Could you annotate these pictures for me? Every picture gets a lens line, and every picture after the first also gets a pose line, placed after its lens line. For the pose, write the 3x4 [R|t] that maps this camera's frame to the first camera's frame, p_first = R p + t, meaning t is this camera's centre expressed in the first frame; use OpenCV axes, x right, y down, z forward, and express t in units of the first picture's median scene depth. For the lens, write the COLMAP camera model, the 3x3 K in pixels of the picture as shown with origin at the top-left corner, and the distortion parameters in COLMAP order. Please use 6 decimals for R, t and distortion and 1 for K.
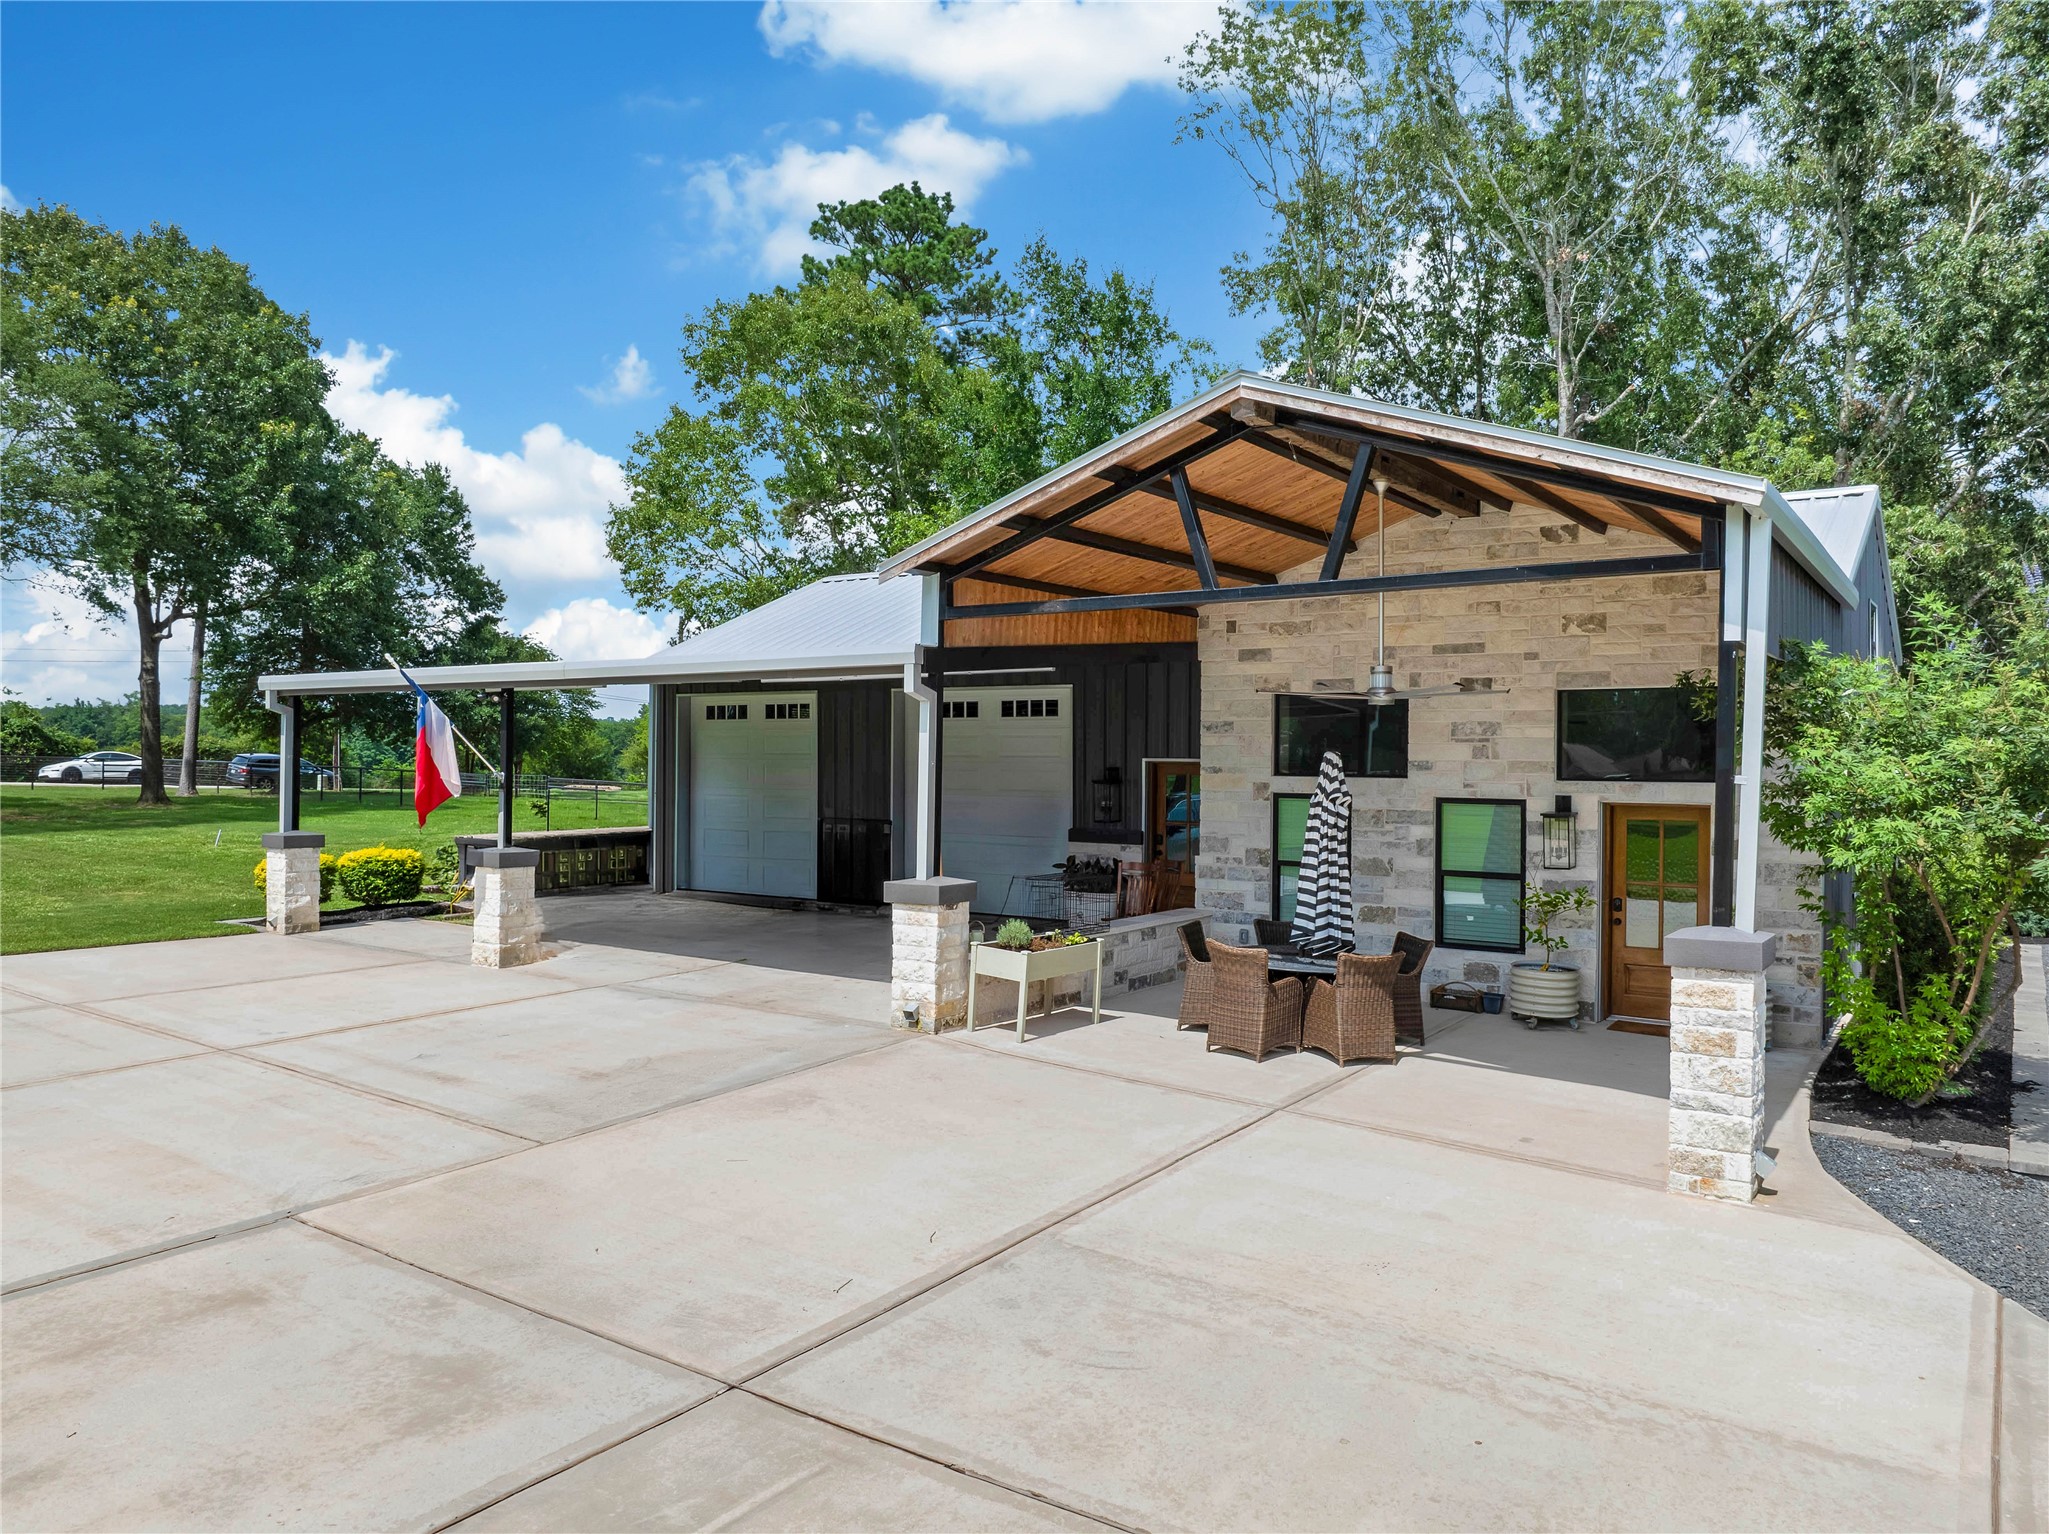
lens RADIAL K [[1439.2, 0, 1024.5], [0, 1439.2, 767.0], [0, 0, 1]] dist [-0.066333, 0.036638]
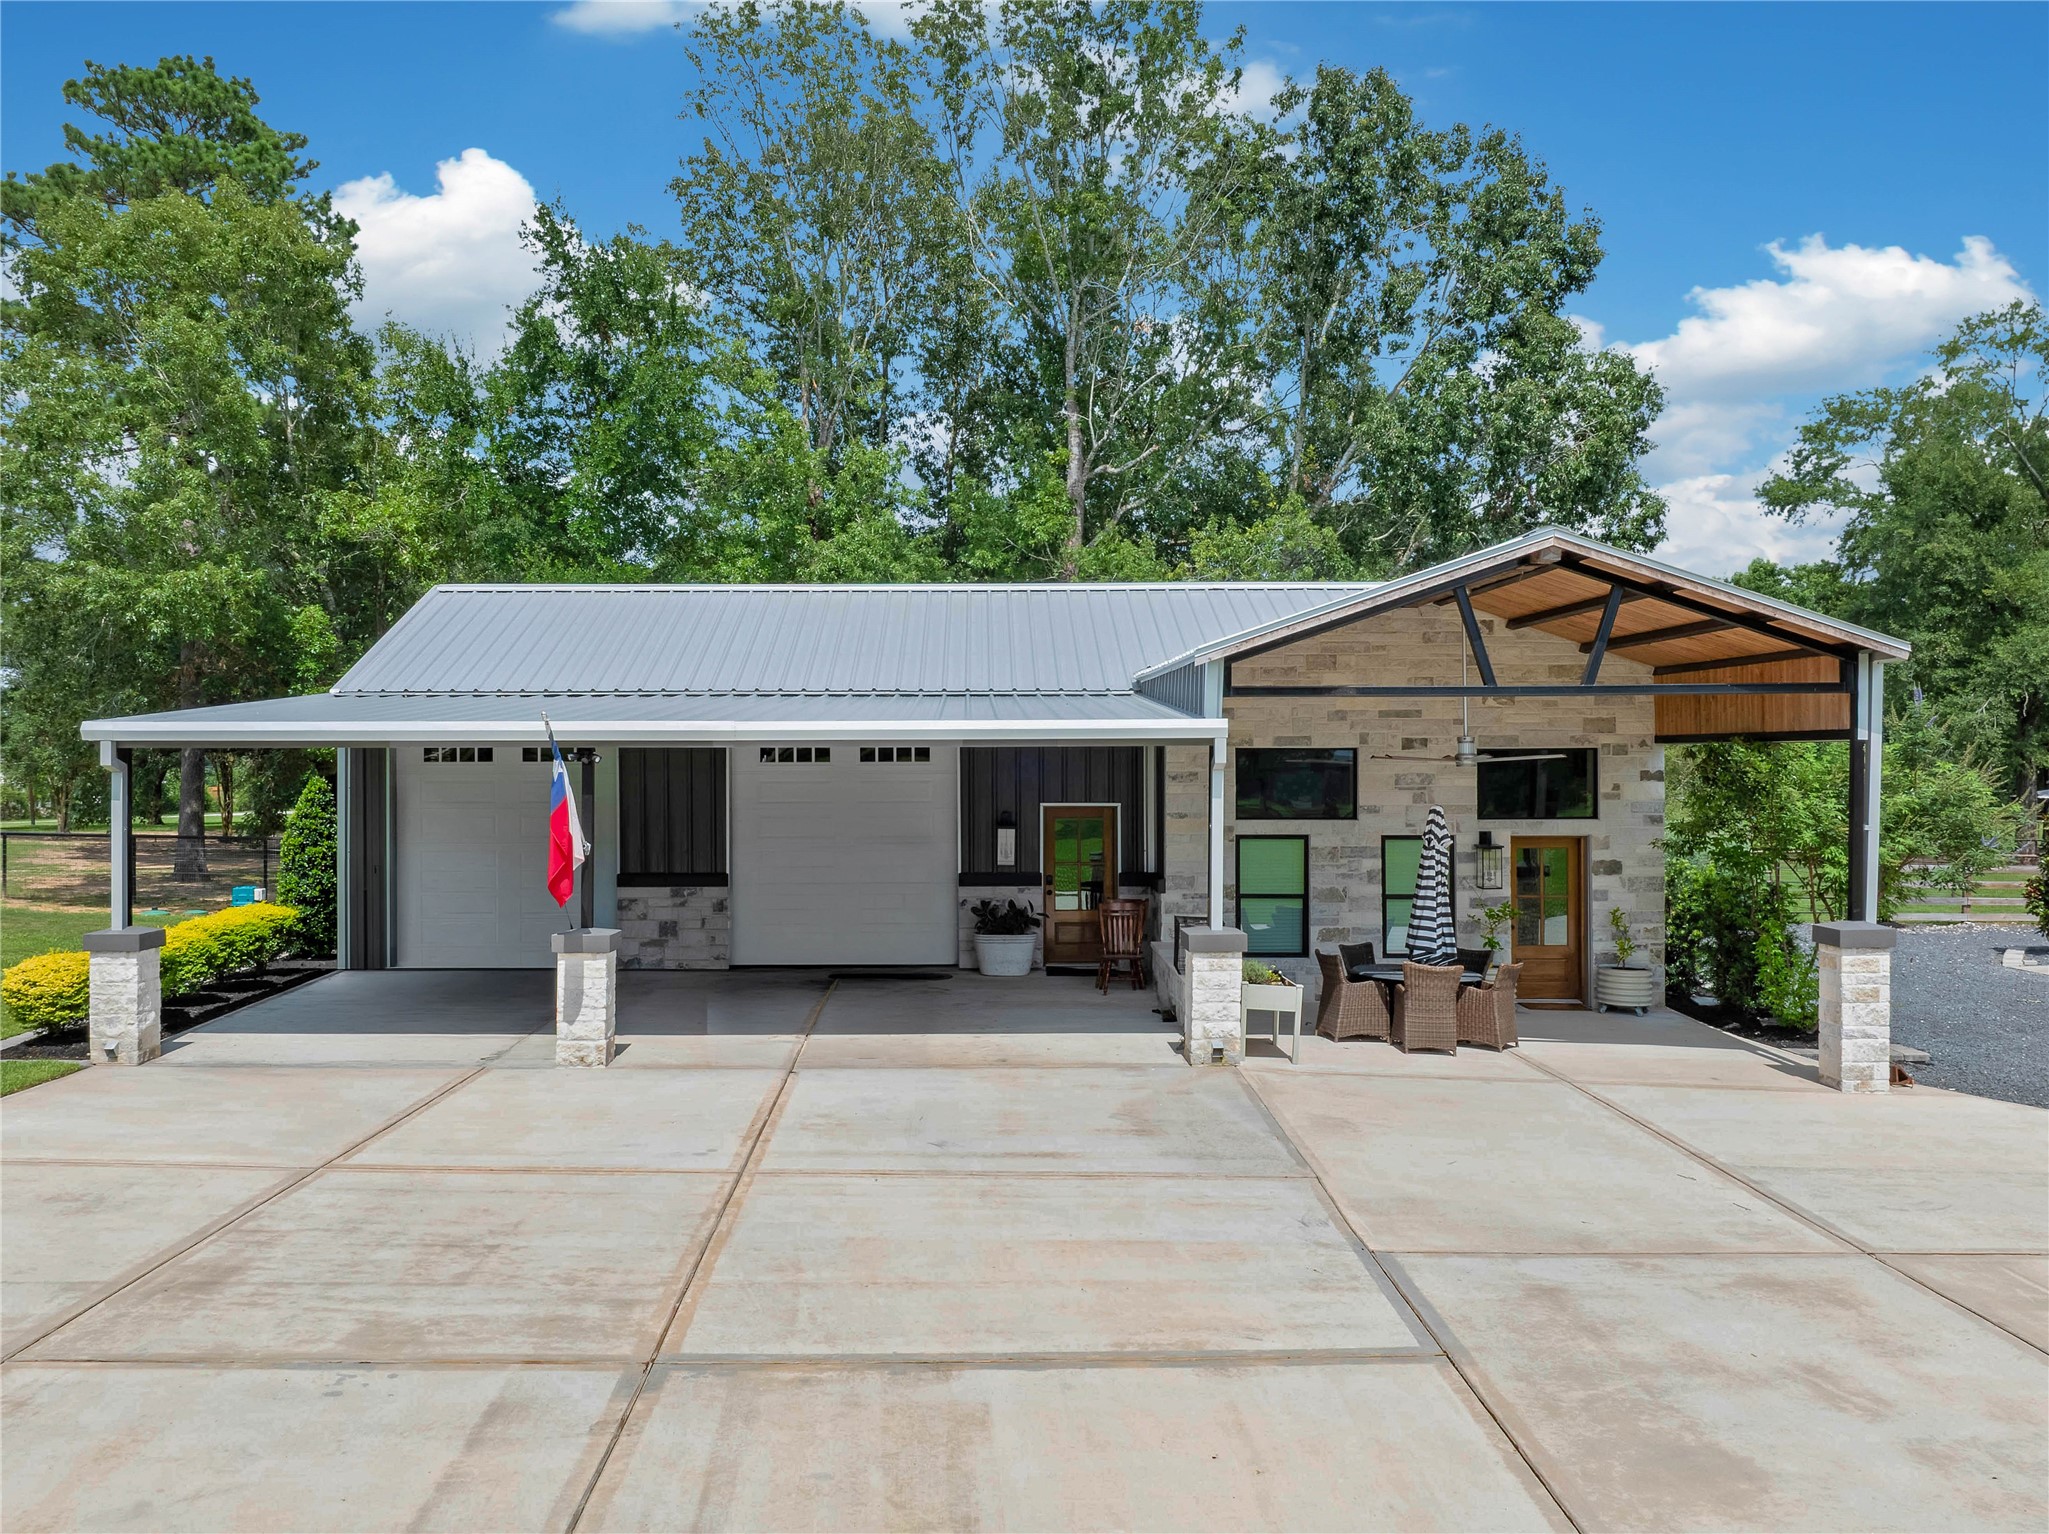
lens RADIAL K [[1645.2, 0, 1024.5], [0, 1645.2, 767.0], [0, 0, 1]] dist [-0.048813, 0.009917]
pose [[0.819649, -0.011269, 0.572756, -0.906422], [0.012682, 0.999918, 0.001525, -0.051007], [-0.572726, 0.006013, 0.819725, 0.034709]]
